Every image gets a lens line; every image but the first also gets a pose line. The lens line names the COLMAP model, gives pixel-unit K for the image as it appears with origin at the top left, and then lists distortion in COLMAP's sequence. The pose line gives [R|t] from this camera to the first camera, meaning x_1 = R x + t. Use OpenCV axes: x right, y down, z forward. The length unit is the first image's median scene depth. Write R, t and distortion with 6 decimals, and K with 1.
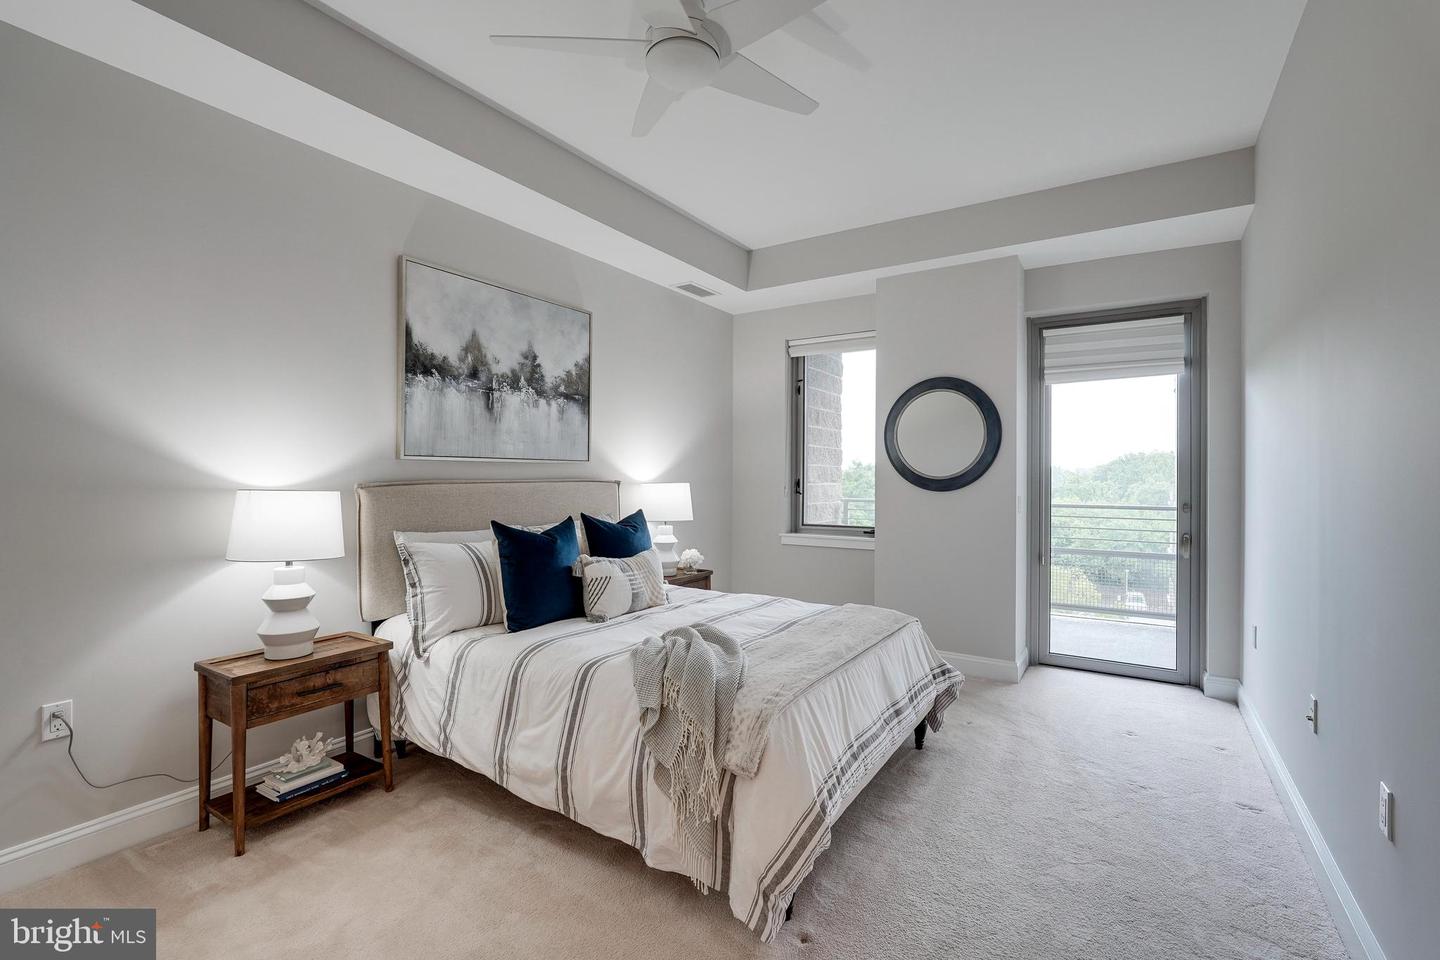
lens RADIAL K [[636.2, 0, 720.0], [0, 636.2, 480.0], [0, 0, 1]] dist [-0.026403, -0.000112]
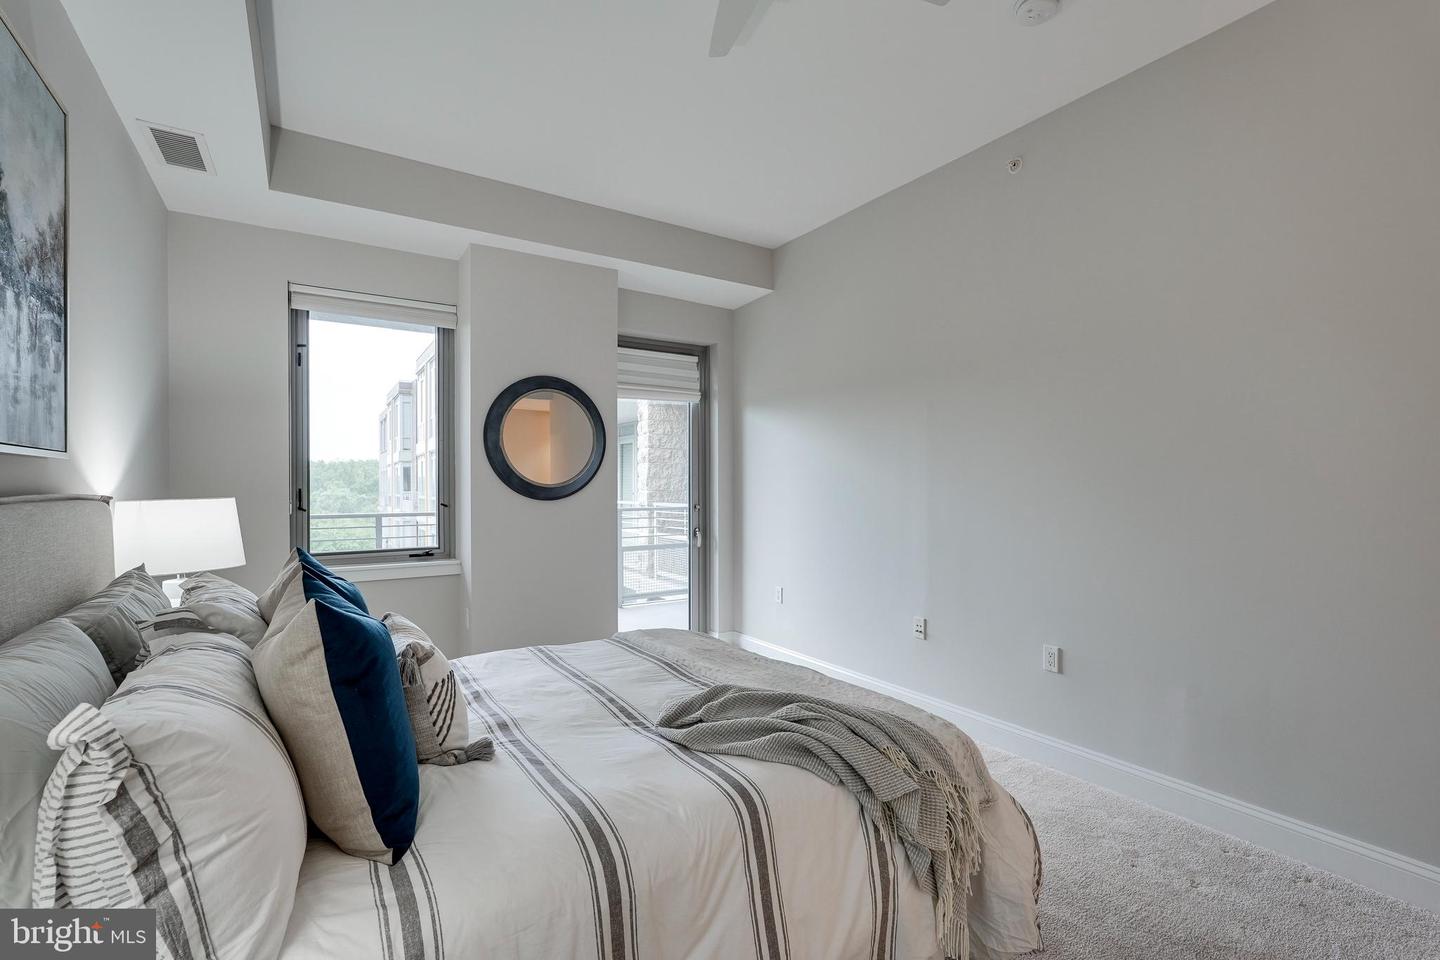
lens RADIAL K [[645.5, 0, 713.0], [0, 645.5, 481.0], [0, 0, 1]] dist [-0.016943, 0.008889]
pose [[0.411902, 0.000169, 0.911228, -0.440119], [0.009291, 0.999947, -0.004385, -0.003861], [-0.911181, 0.010272, 0.411879, 0.431971]]
